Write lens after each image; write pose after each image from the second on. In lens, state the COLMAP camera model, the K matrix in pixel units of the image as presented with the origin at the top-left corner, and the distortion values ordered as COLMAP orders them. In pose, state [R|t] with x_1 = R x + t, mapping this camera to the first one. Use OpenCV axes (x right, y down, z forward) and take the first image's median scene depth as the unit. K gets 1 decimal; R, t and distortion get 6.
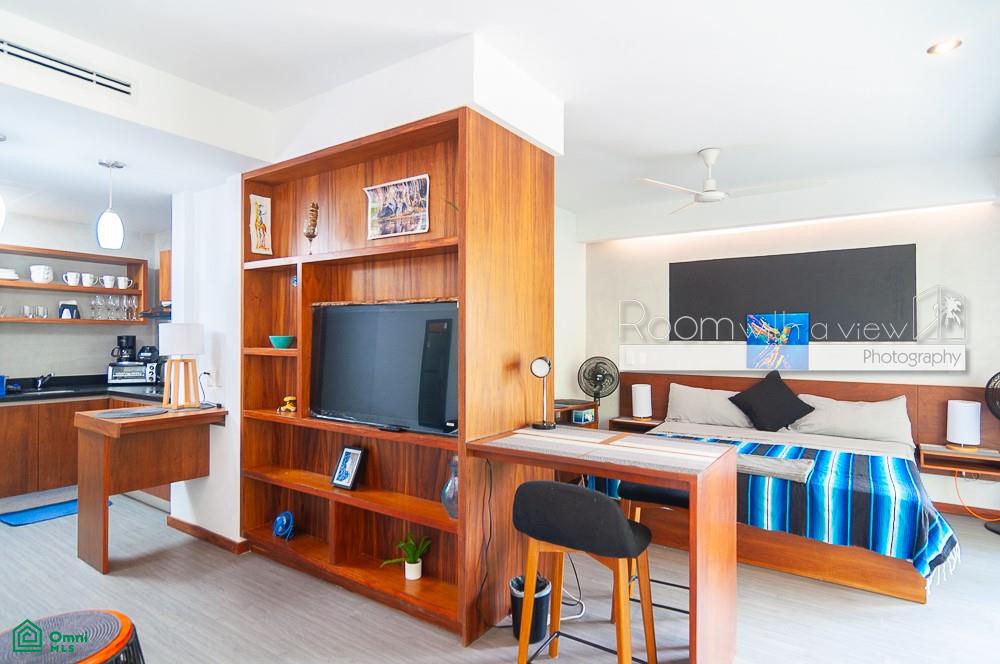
lens RADIAL K [[529.8, 0, 500.0], [0, 529.8, 332.0], [0, 0, 1]] dist [0.000676, 0.000660]
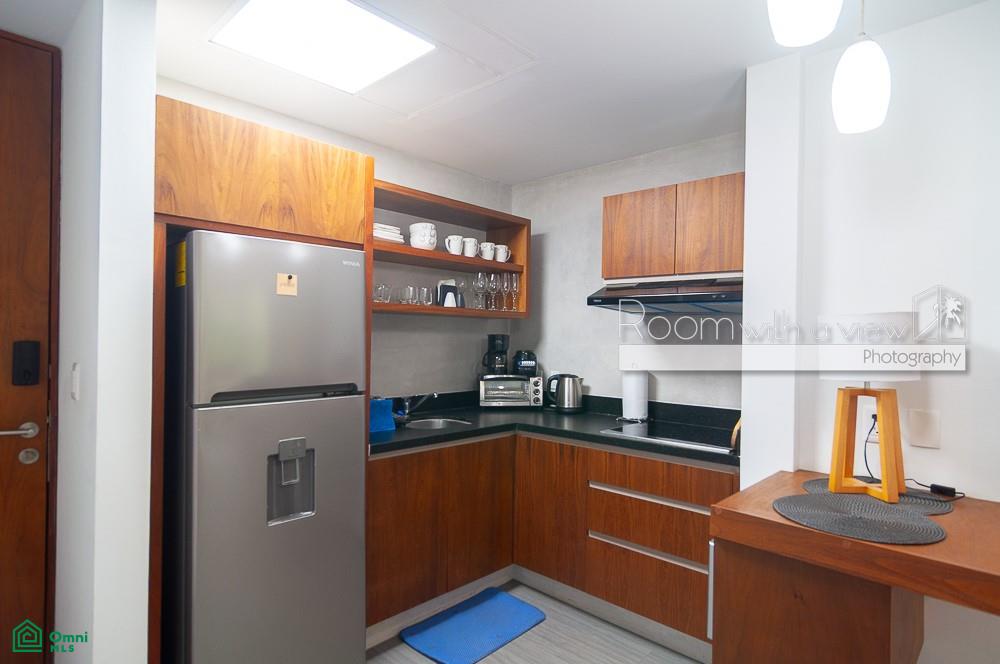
lens RADIAL K [[538.1, 0, 500.0], [0, 538.1, 332.0], [0, 0, 1]] dist [-0.002291, -0.000402]
pose [[0.986553, 0.008371, -0.163227, -0.789992], [-0.007968, 0.999963, 0.003124, 0.002416], [0.163247, -0.001781, 0.986584, 0.448964]]
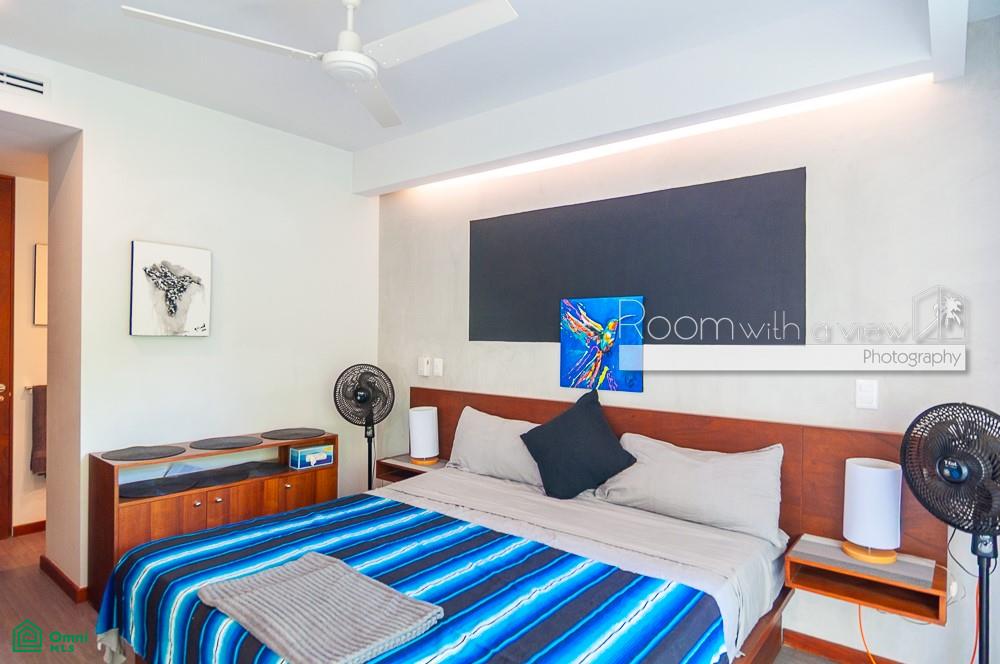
lens RADIAL K [[562.3, 0, 500.0], [0, 562.3, 332.0], [0, 0, 1]] dist [-0.005232, -0.000950]
pose [[0.996576, 0.008789, -0.082213, 0.433154], [-0.008732, 0.999961, 0.001054, 0.004920], [0.082219, -0.000332, 0.996614, 0.331585]]
